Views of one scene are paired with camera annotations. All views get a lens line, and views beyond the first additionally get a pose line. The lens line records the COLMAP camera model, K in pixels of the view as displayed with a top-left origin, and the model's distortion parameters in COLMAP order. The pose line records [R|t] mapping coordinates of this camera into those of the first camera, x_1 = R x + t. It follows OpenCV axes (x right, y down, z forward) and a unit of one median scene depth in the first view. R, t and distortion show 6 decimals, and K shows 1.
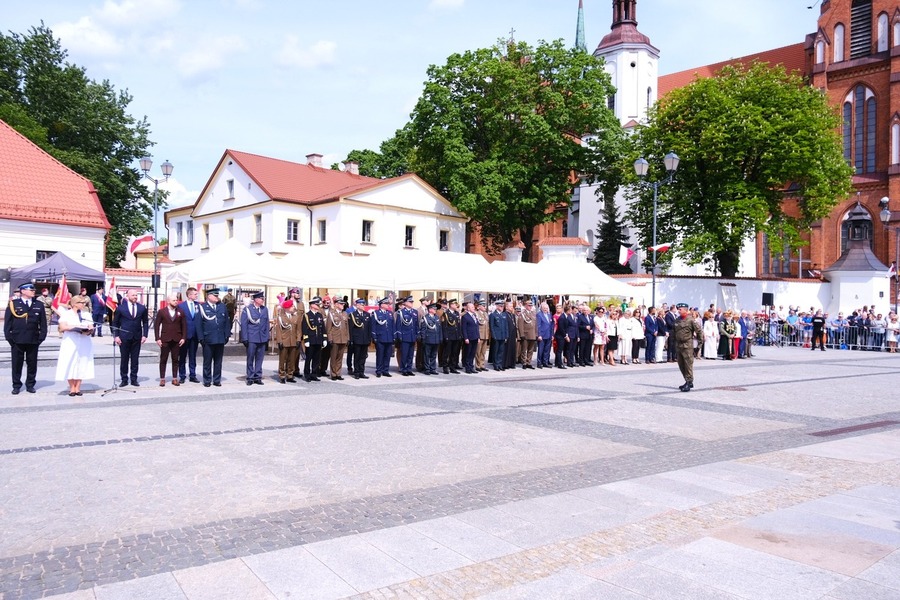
lens RADIAL K [[638.9, 0, 472.5], [0, 638.9, 295.1], [0, 0, 1]] dist [0.013504, 0.021747]
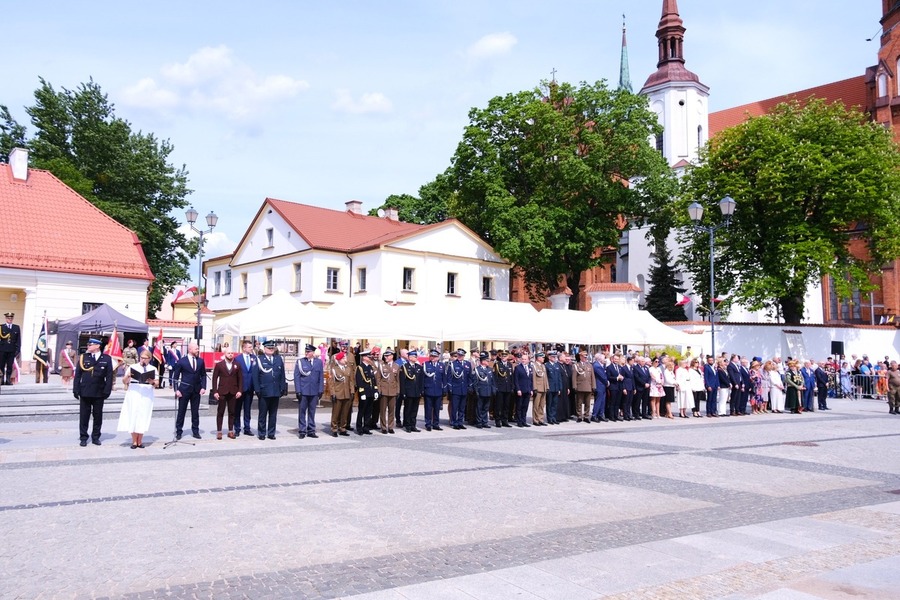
lens RADIAL K [[679.2, 0, 474.3], [0, 679.2, 292.3], [0, 0, 1]] dist [0.018756, 0.012655]
pose [[0.998406, -0.009214, -0.055689, -0.008151], [0.004993, 0.997135, -0.075476, -0.001620], [0.056225, 0.075078, 0.995591, -0.019511]]
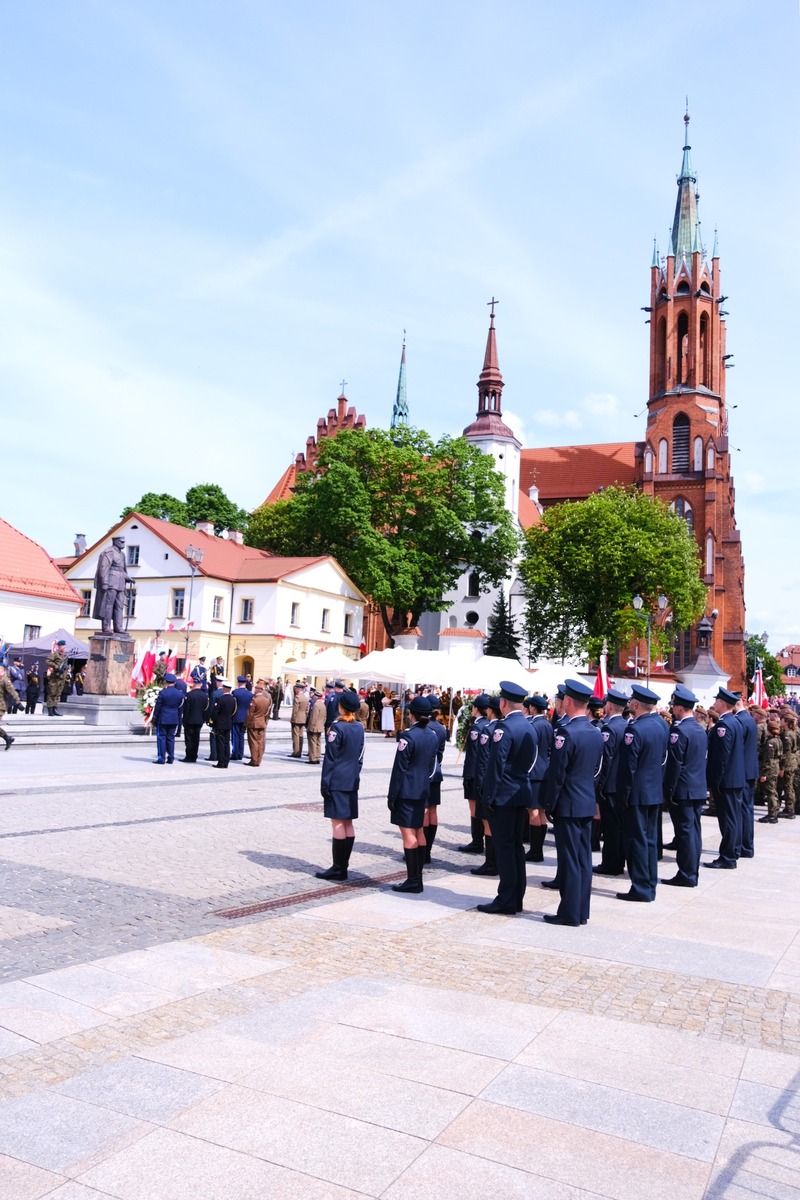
lens RADIAL K [[905.6, 0, 406.9], [0, 905.6, 576.0], [0, 0, 1]] dist [0.018756, 0.012655]
pose [[0.936089, 0.077741, 0.343064, -0.526937], [-0.043085, 0.993269, -0.107518, -0.017347], [-0.349113, 0.085865, 0.933138, -0.385853]]
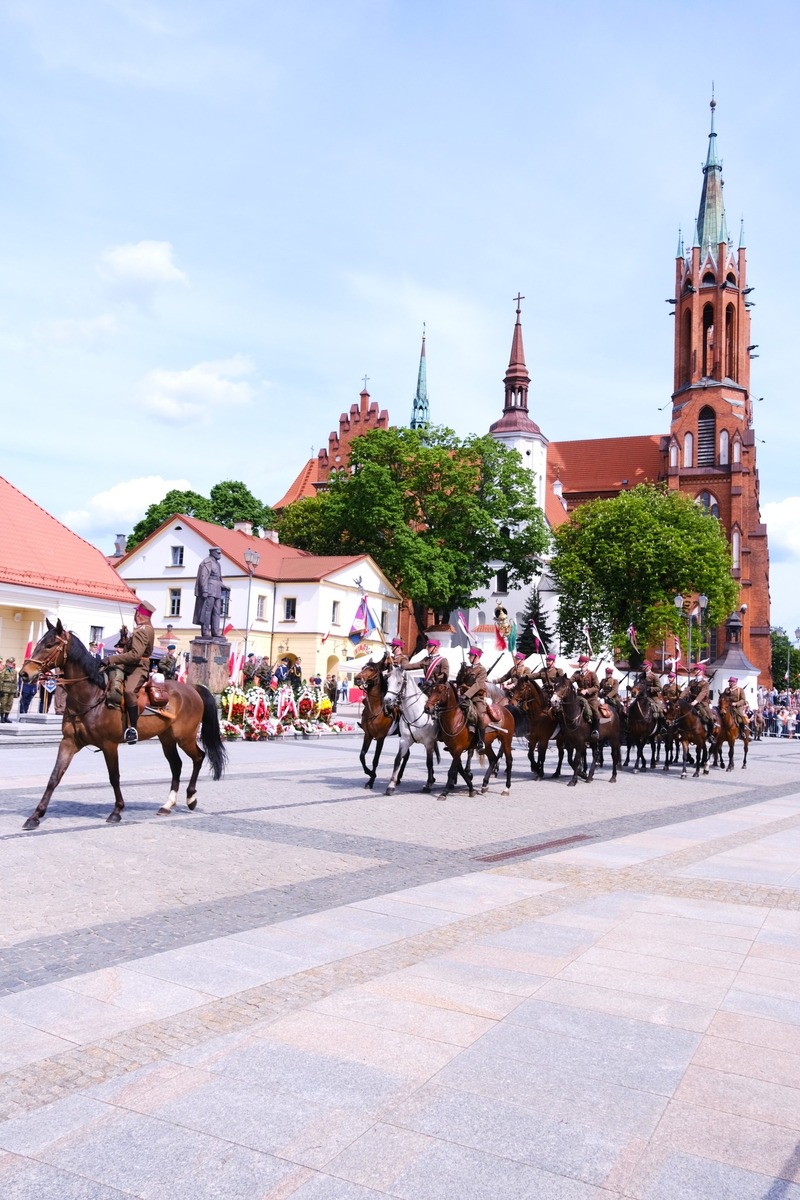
lens RADIAL K [[905.6, 0, 413.6], [0, 905.6, 592.4], [0, 0, 1]] dist [0.018756, 0.012655]
pose [[0.941990, 0.063952, 0.329492, -0.564448], [-0.038590, 0.995806, -0.082954, -0.019086], [-0.333415, 0.065427, 0.940507, -0.410972]]
